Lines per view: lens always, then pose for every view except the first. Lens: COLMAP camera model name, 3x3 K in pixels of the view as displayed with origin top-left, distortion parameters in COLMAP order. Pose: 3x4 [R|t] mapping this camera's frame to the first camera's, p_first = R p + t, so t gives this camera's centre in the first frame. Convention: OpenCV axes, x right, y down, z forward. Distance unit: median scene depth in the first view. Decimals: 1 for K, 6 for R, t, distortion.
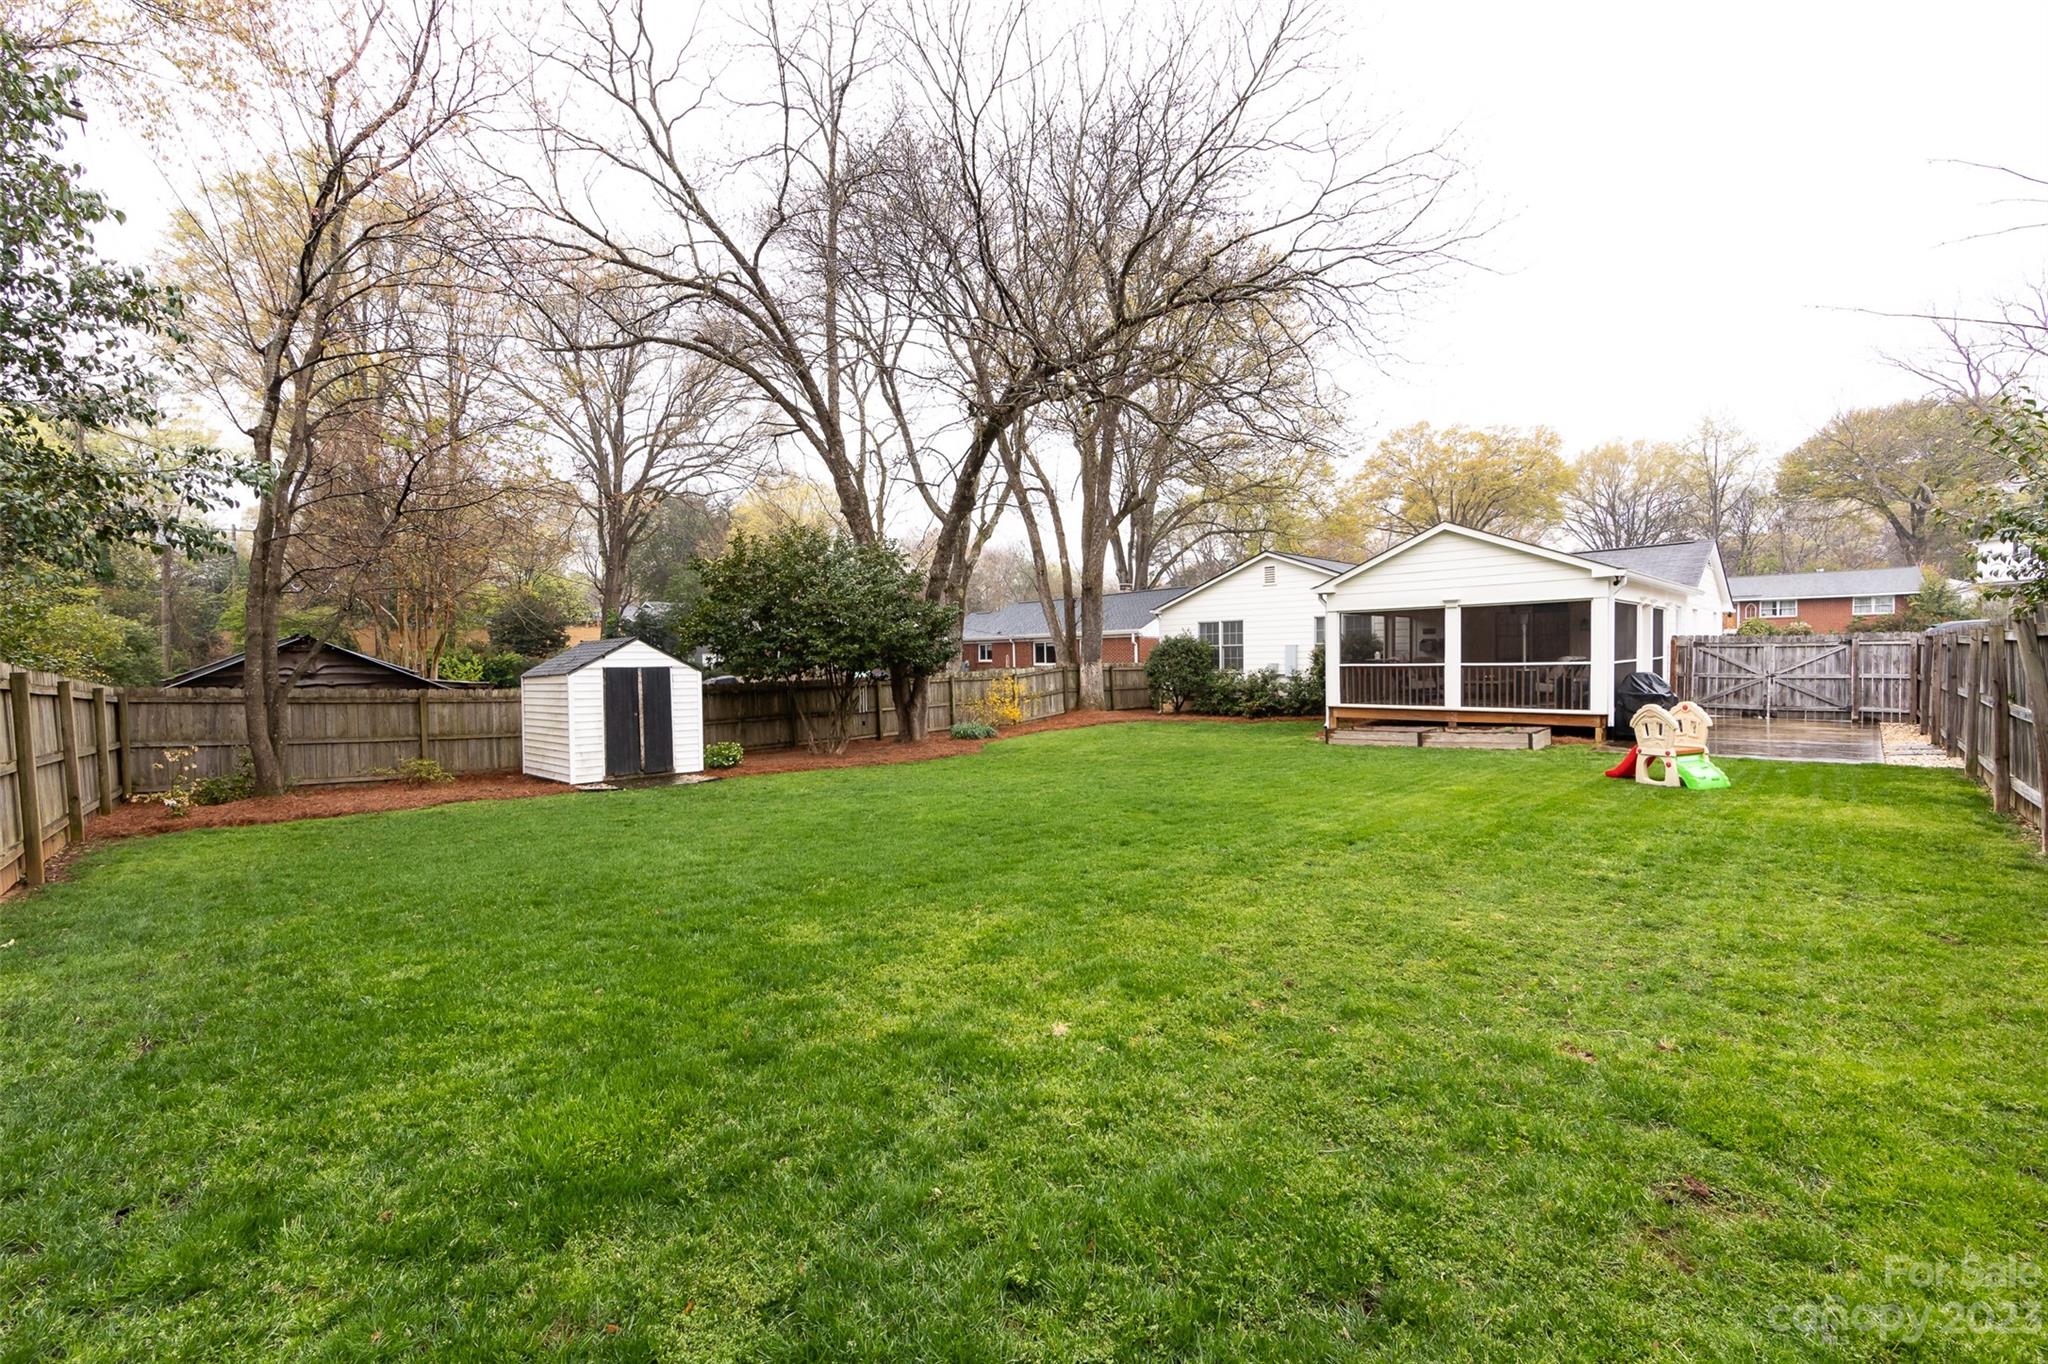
lens RADIAL K [[817.2, 0, 1034.2], [0, 817.2, 671.4], [0, 0, 1]] dist [-0.005343, -0.000910]
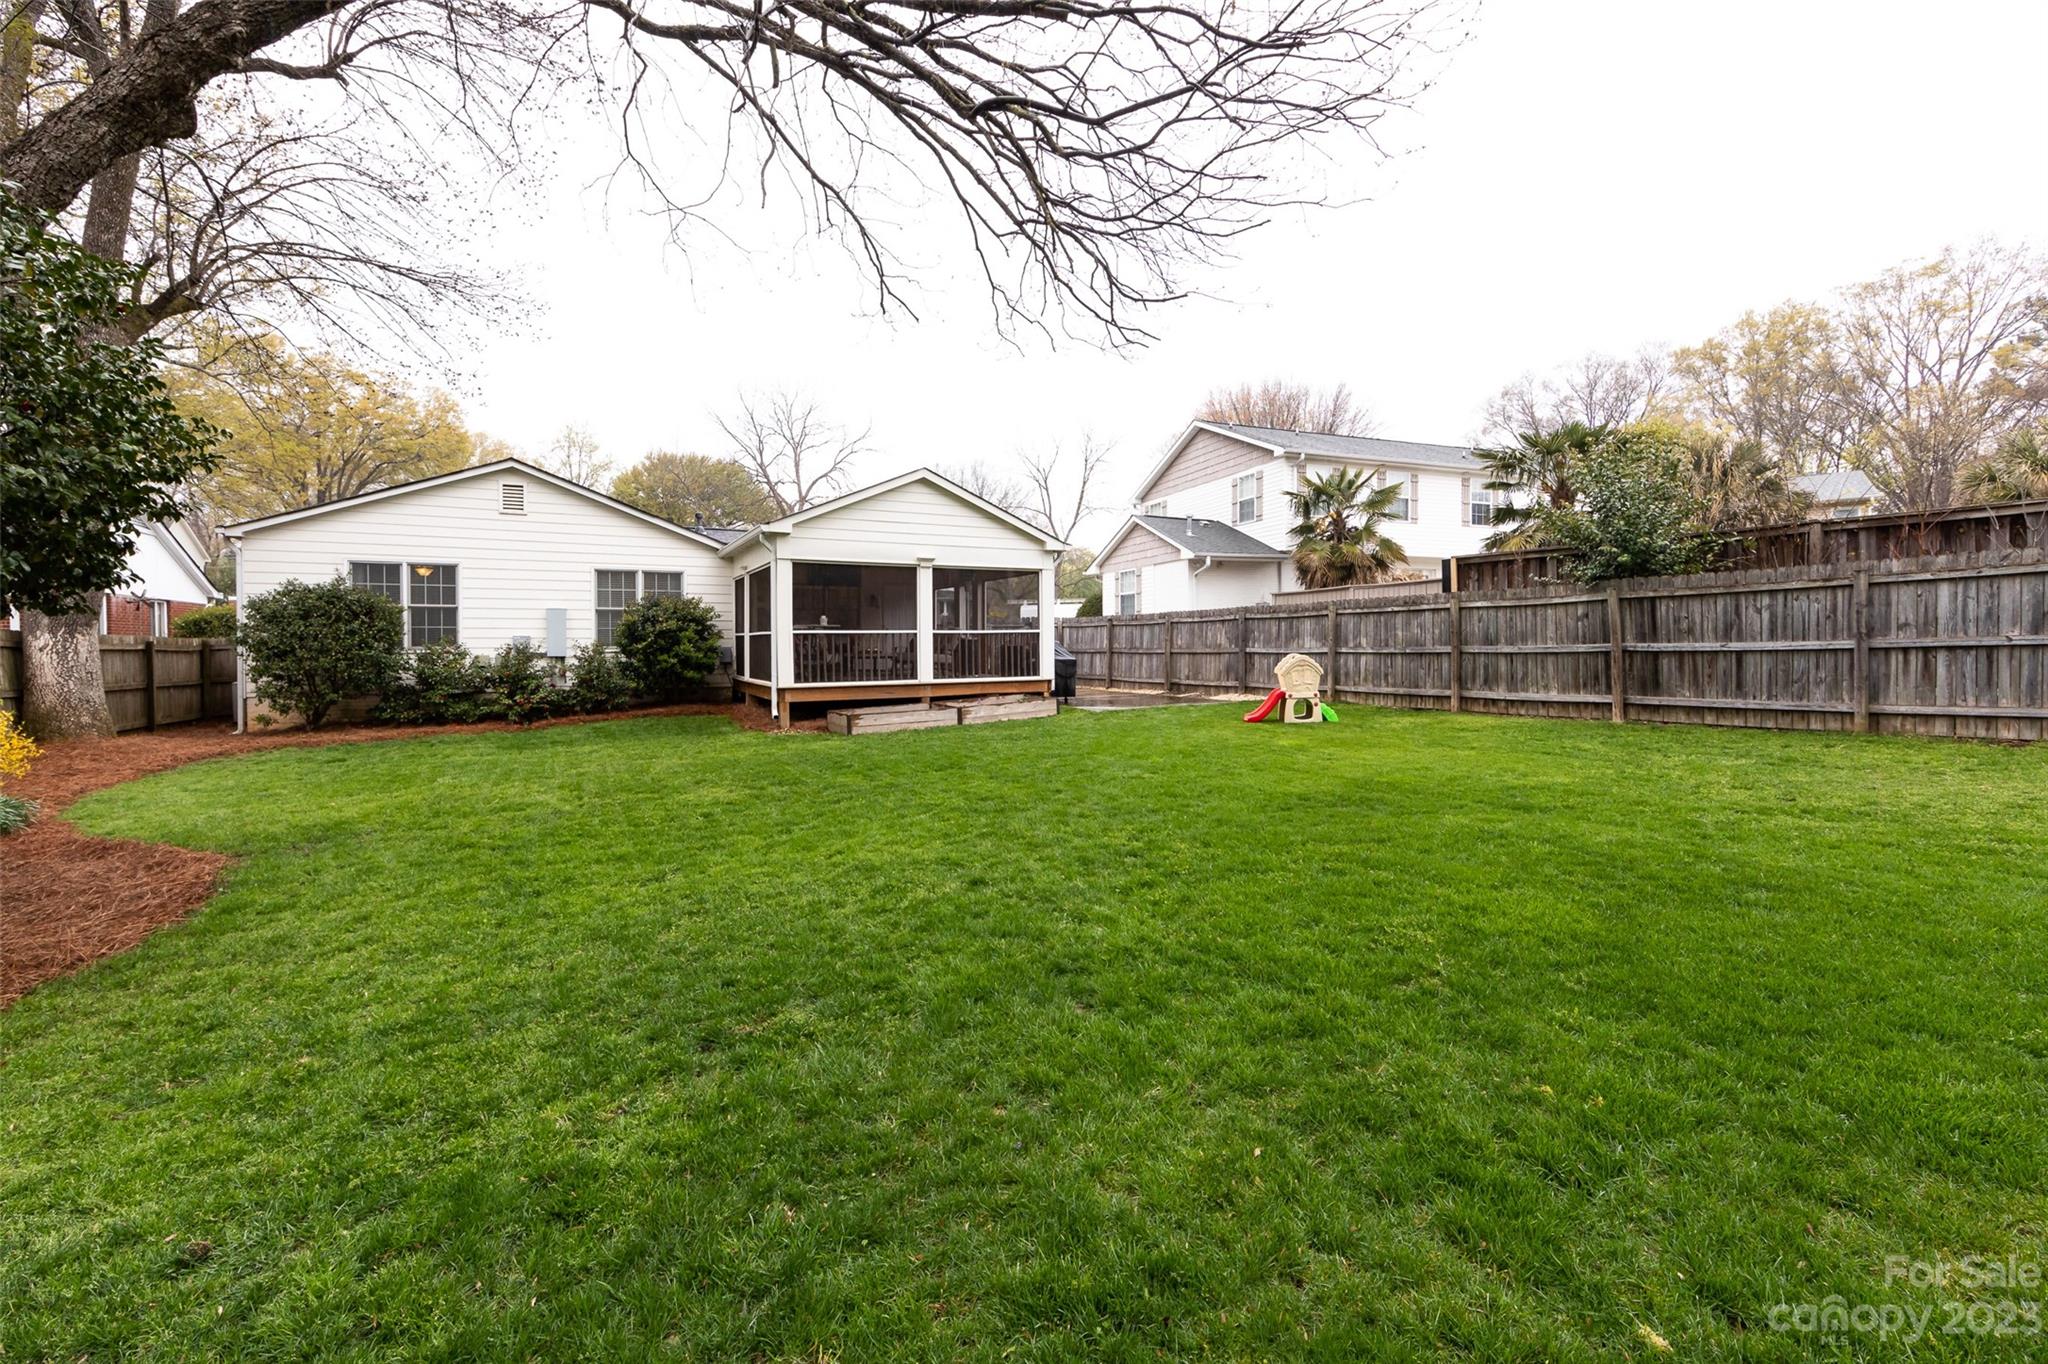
lens RADIAL K [[861.5, 0, 1015.0], [0, 861.5, 642.4], [0, 0, 1]] dist [0.001800, 0.000096]
pose [[0.300896, 0.015864, 0.953525, -0.346347], [0.019566, 0.999548, -0.022804, 0.026262], [-0.953456, 0.025518, 0.300450, 0.630446]]
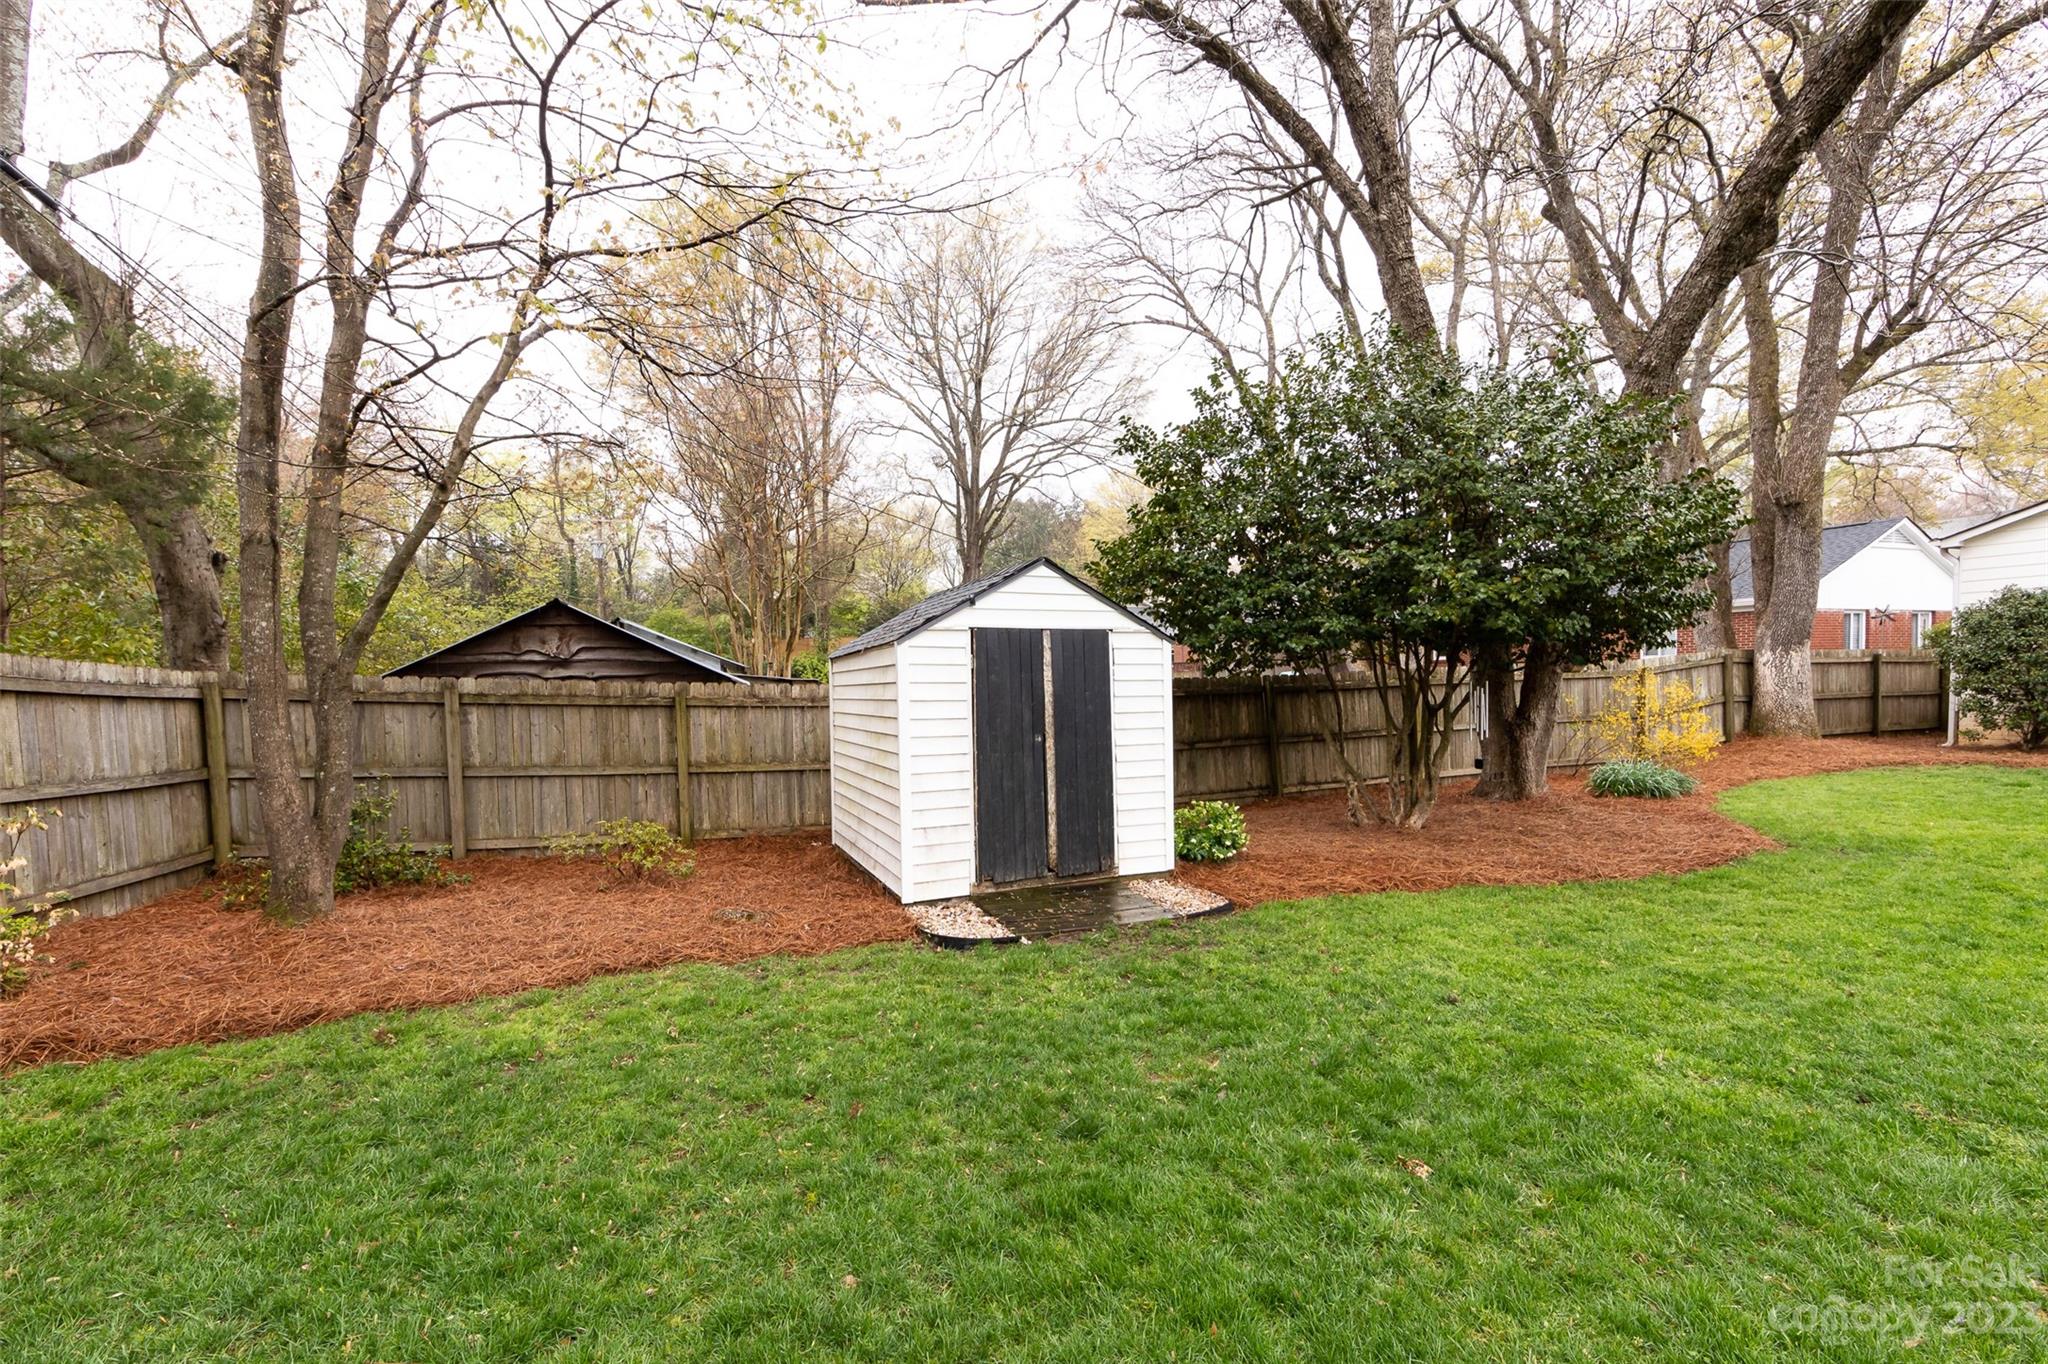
lens RADIAL K [[817.2, 0, 1033.9], [0, 817.2, 673.6], [0, 0, 1]] dist [-0.005343, -0.000910]
pose [[0.922988, -0.003039, -0.384817, -0.286162], [-0.001347, 0.999937, -0.011126, 0.020395], [0.384827, 0.010787, 0.922926, 0.531109]]
